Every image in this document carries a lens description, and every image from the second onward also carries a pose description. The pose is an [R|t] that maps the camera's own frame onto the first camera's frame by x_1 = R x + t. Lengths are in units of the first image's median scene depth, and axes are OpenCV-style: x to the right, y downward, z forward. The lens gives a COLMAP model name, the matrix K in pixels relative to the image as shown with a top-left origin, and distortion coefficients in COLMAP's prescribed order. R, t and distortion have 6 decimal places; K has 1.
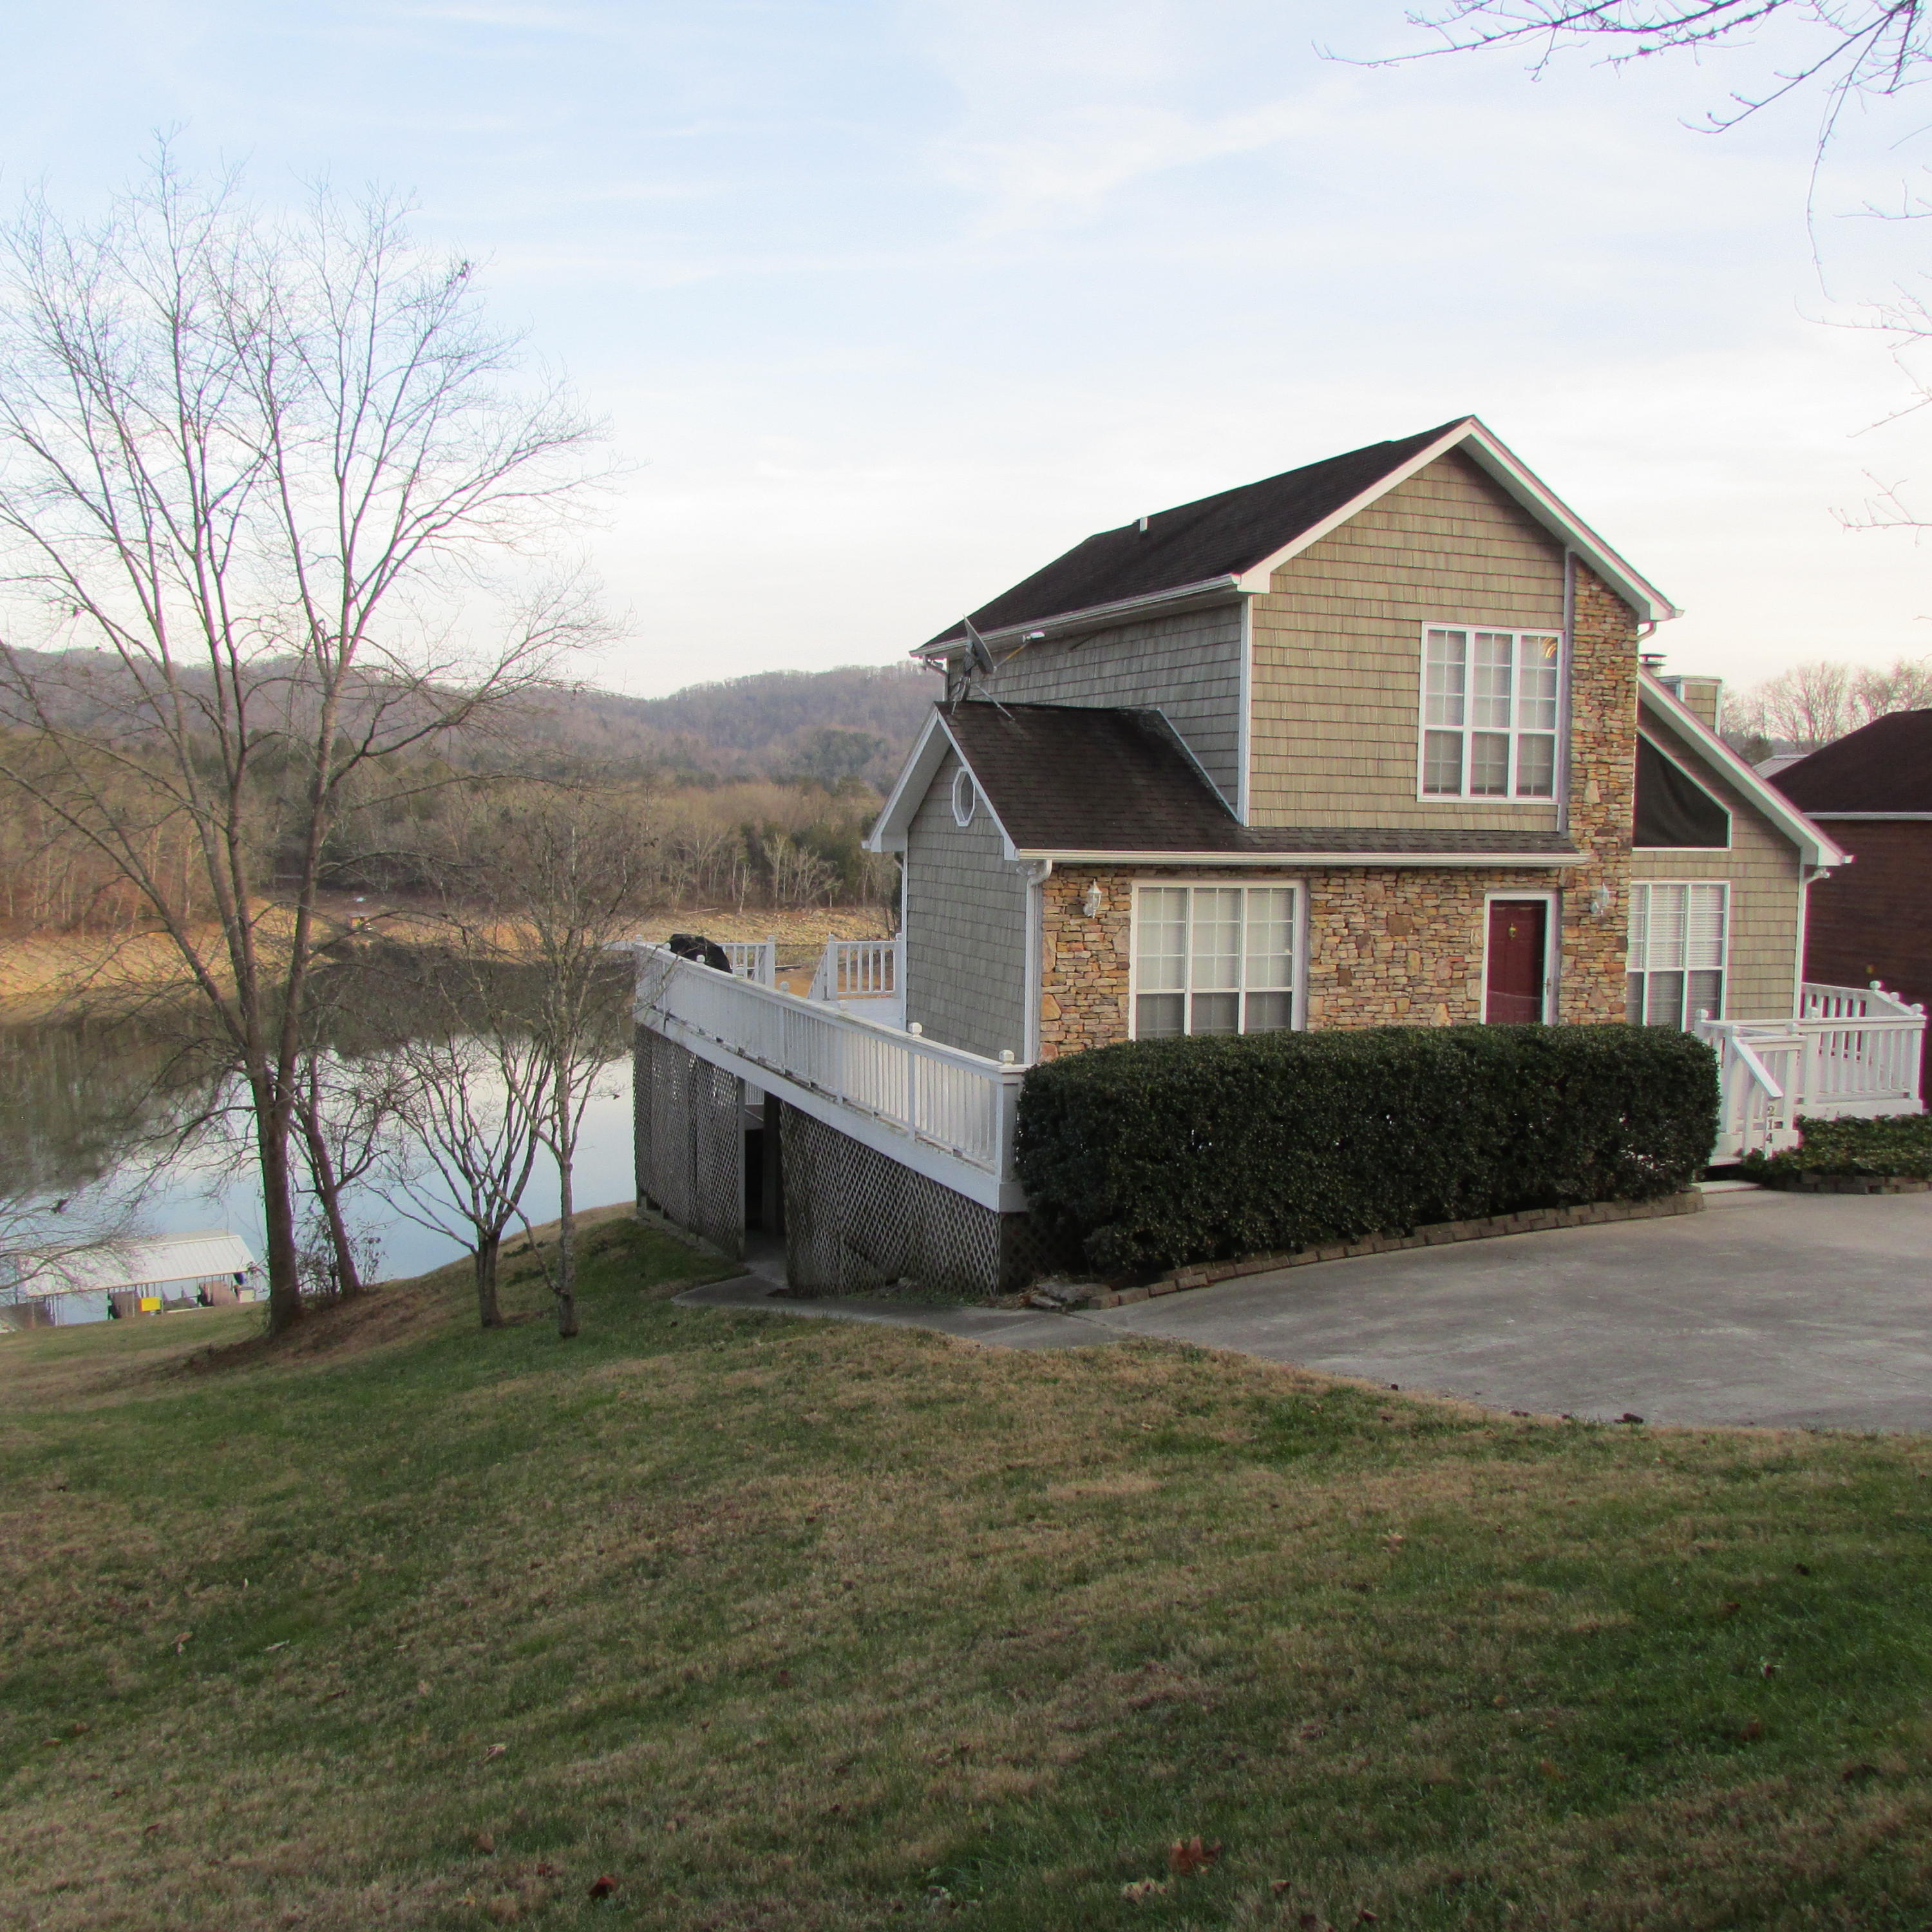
lens RADIAL K [[1839.6, 0, 975.7], [0, 1839.6, 956.8], [0, 0, 1]] dist [-0.014088, 0.000000]
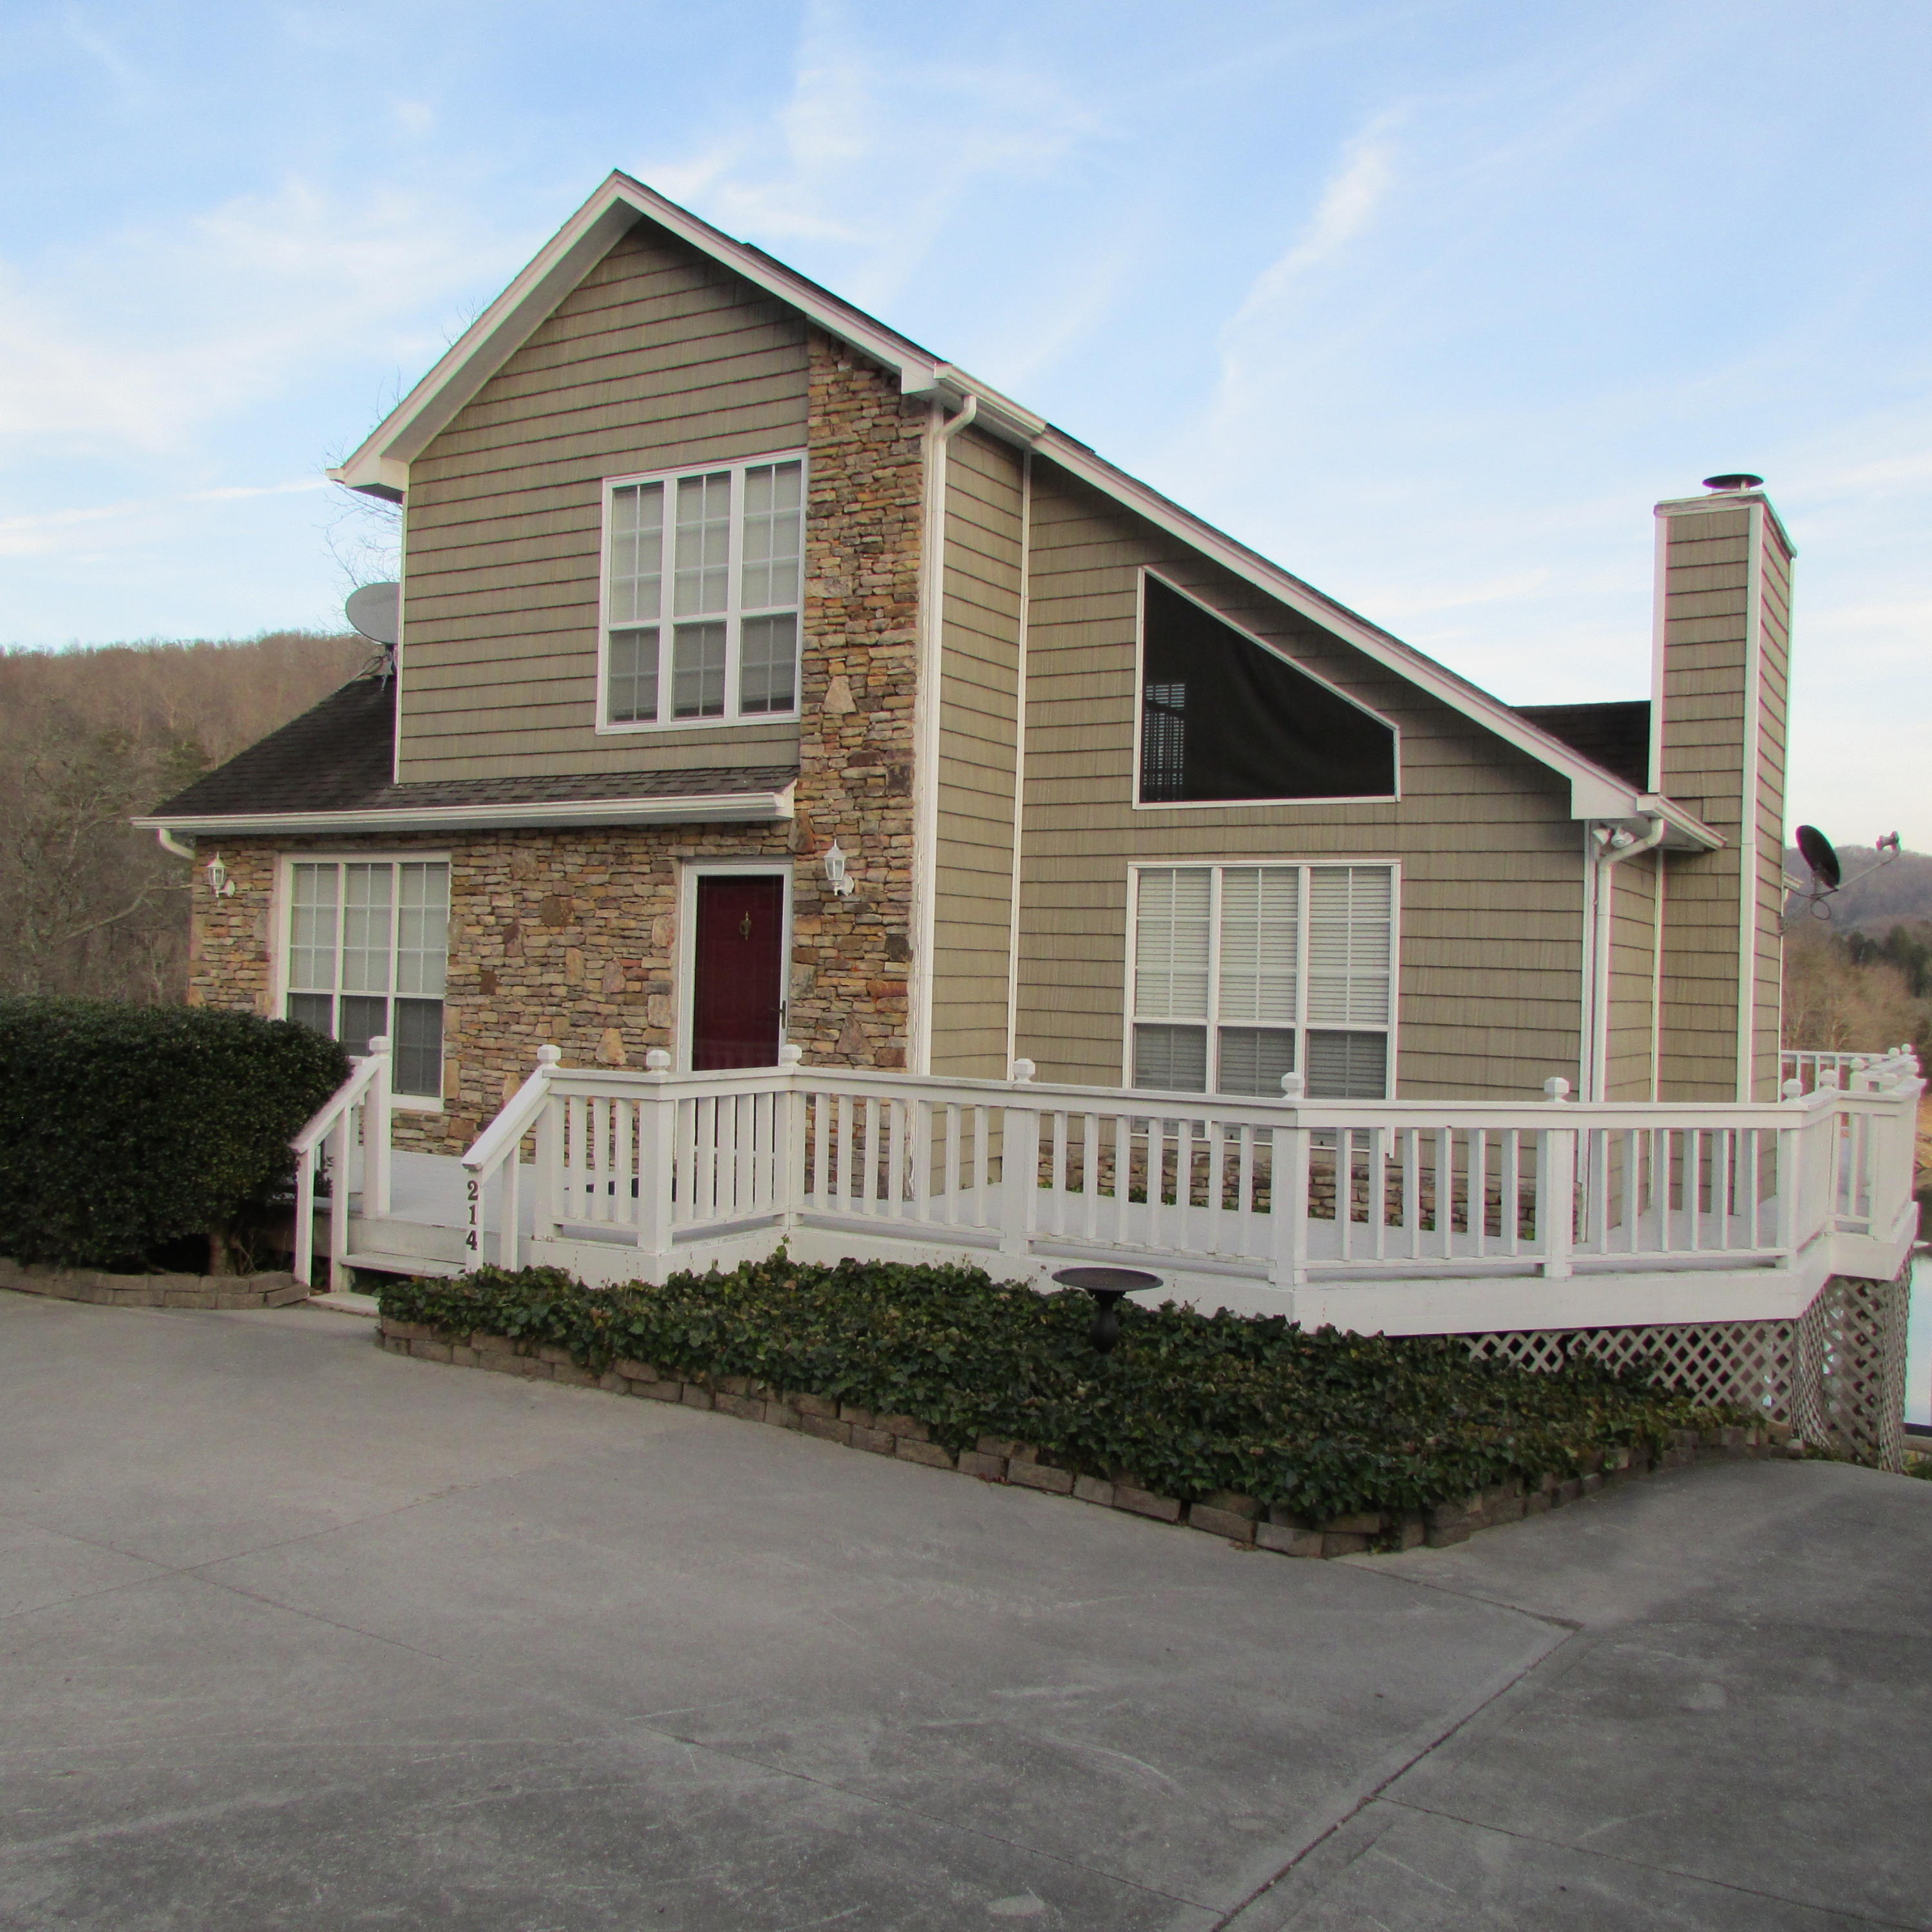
lens RADIAL K [[1839.6, 0, 965.3], [0, 1839.6, 969.9], [0, 0, 1]] dist [-0.014088, 0.000000]
pose [[0.611574, -0.006902, -0.791157, 0.868434], [-0.077893, 0.994579, -0.068889, 0.040495], [0.787343, 0.103756, 0.607721, 0.693857]]
